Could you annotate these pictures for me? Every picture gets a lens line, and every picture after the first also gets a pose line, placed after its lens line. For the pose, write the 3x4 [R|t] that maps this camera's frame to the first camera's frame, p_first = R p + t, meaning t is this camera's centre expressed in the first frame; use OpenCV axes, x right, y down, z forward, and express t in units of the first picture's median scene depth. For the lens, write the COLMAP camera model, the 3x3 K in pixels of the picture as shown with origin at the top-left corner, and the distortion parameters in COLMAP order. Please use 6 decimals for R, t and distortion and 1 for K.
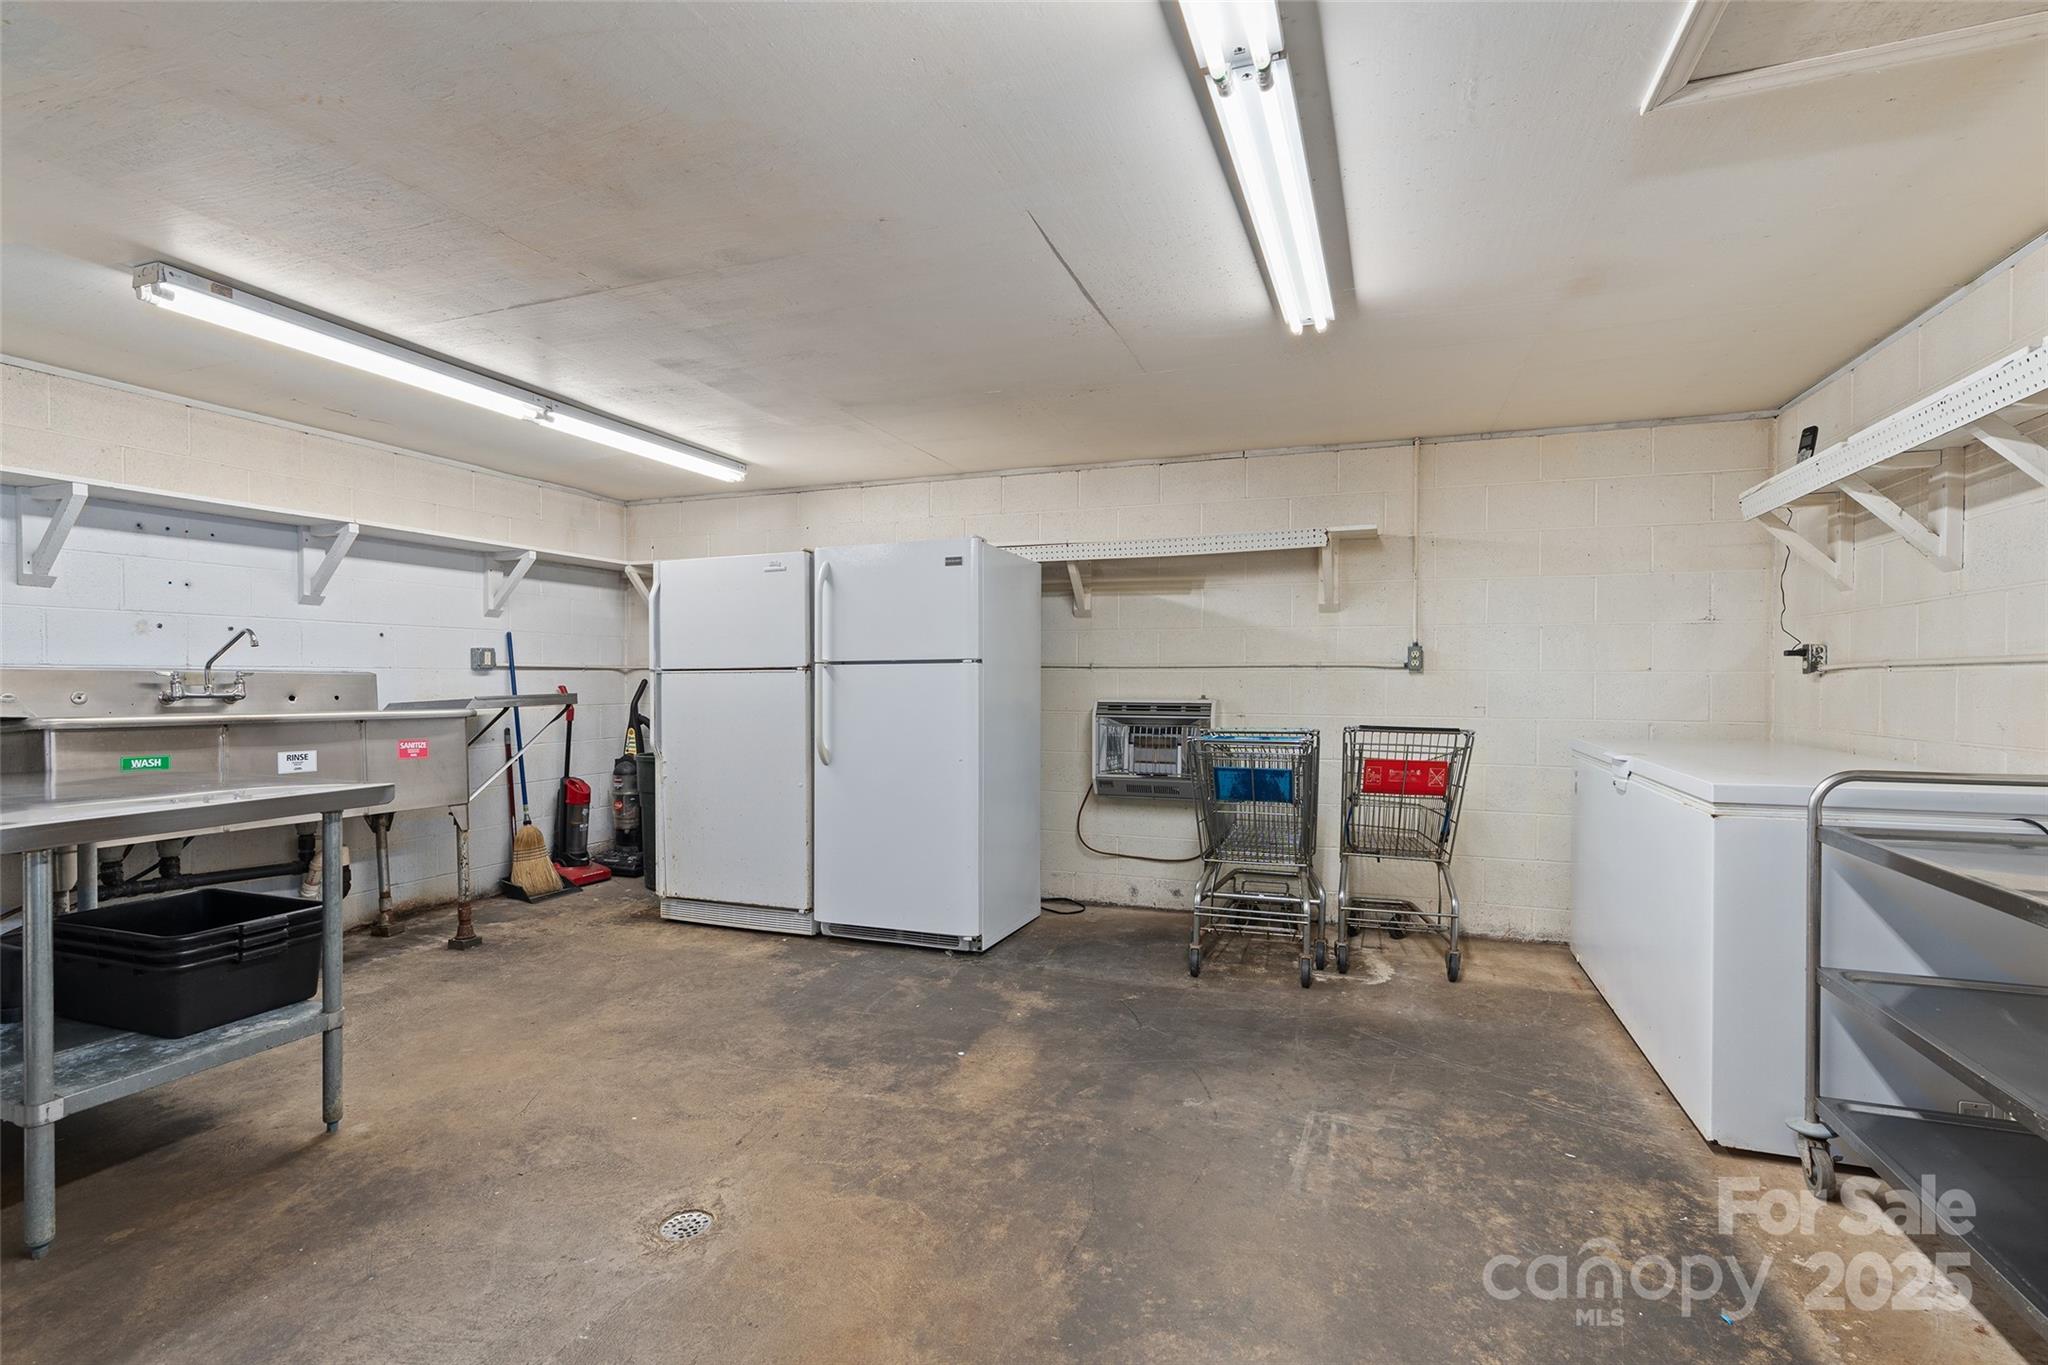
lens RADIAL K [[956.6, 0, 1024.0], [0, 956.6, 682.5], [0, 0, 1]] dist [-0.000626, 0.000605]
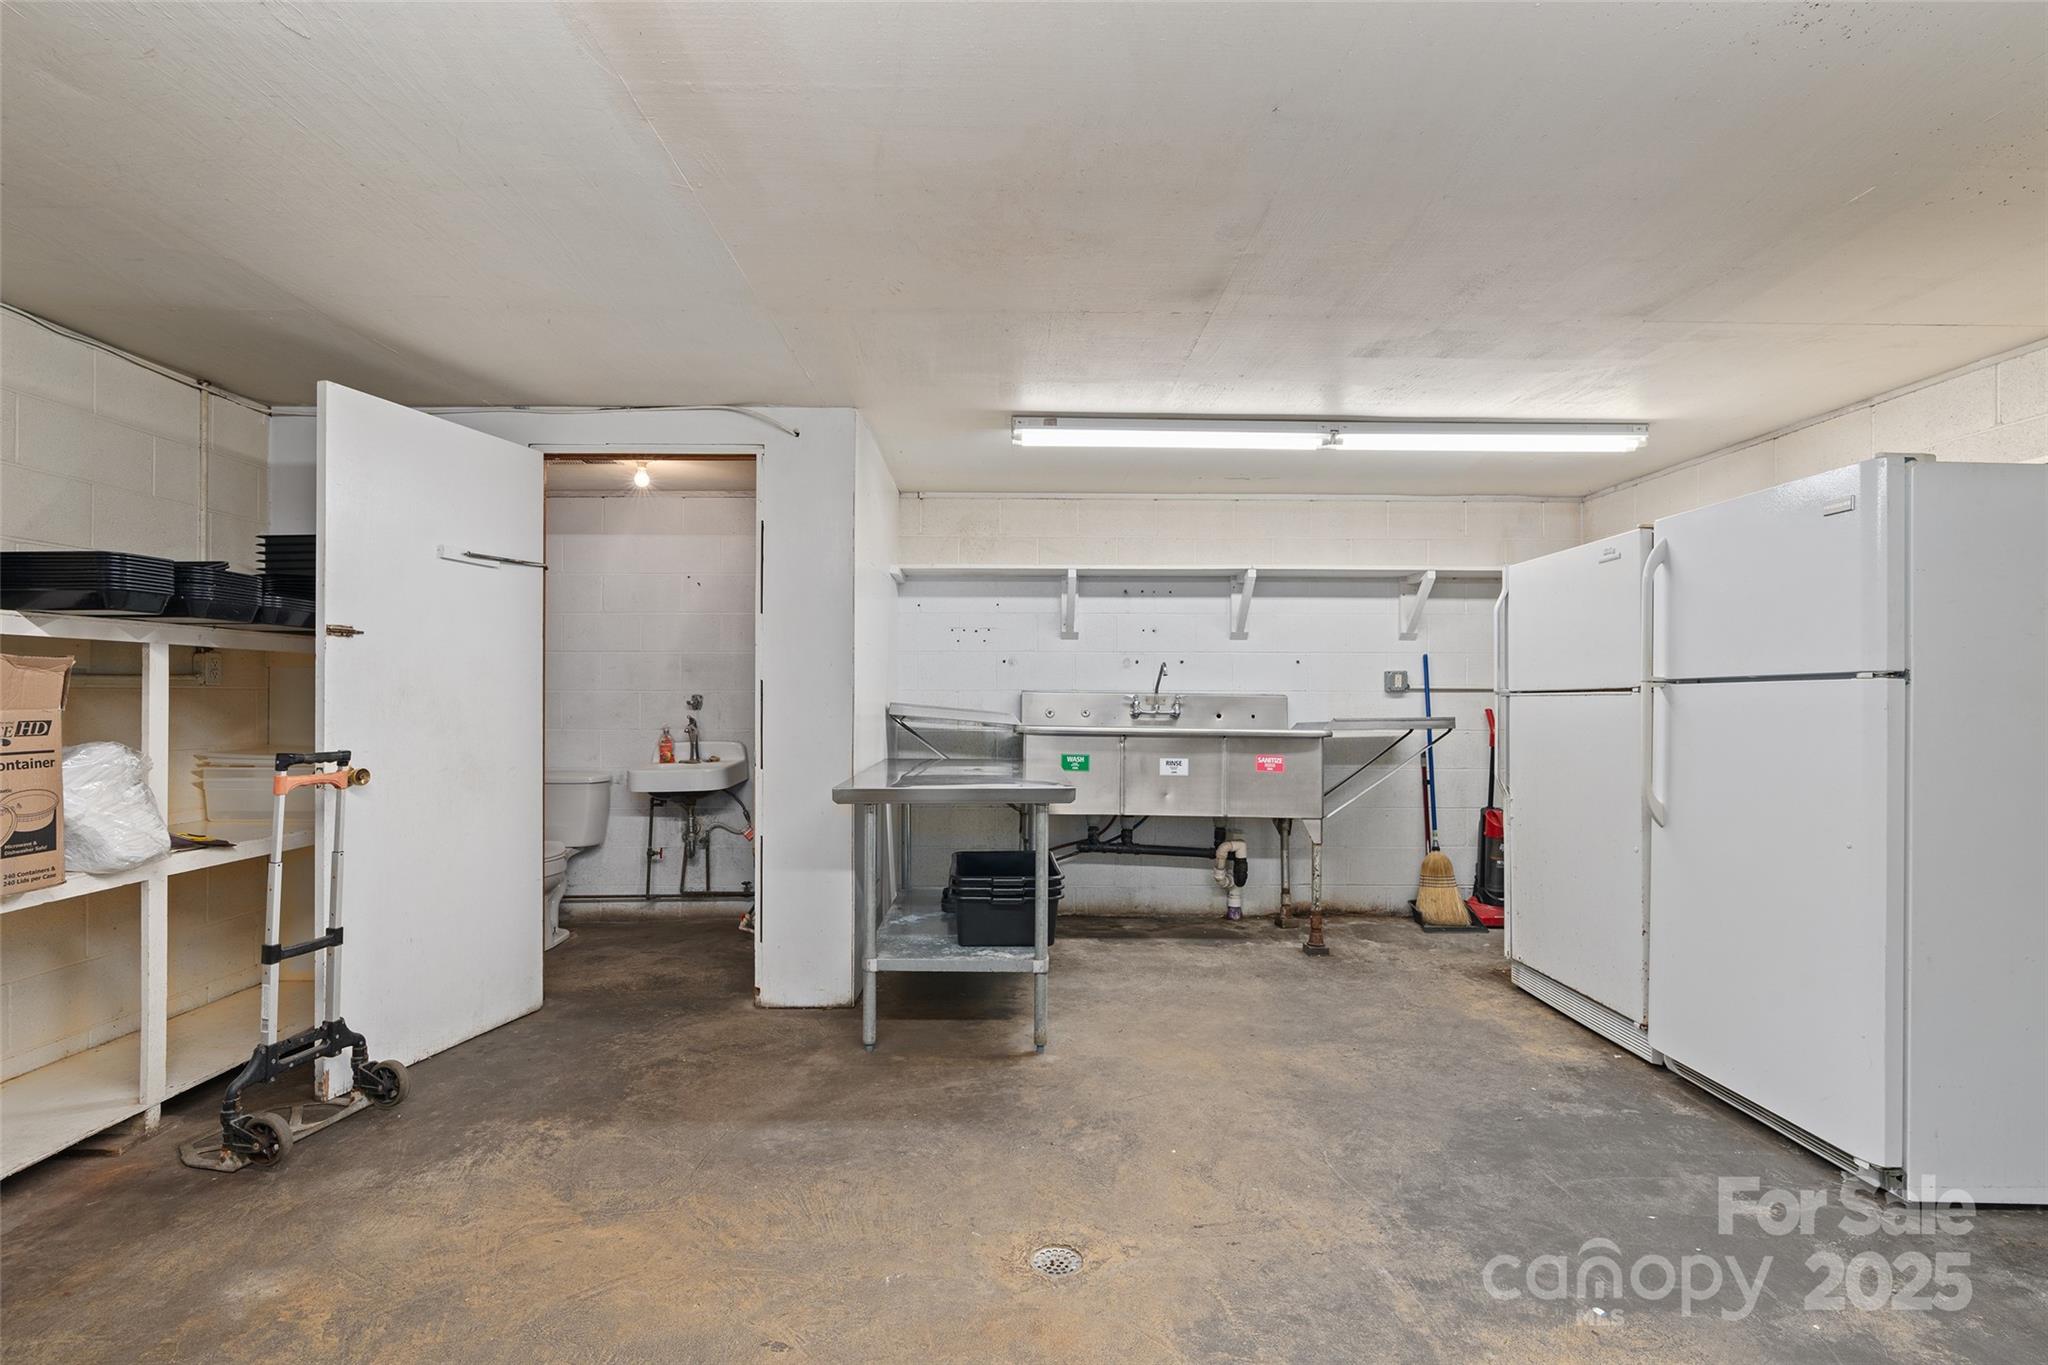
lens RADIAL K [[942.9, 0, 1024.0], [0, 942.9, 682.5], [0, 0, 1]] dist [-0.005157, 0.001008]
pose [[0.350112, -0.012905, -0.936619, 0.288918], [-0.007212, 0.999838, -0.016472, -0.005090], [0.936680, 0.012522, 0.349962, 0.329350]]
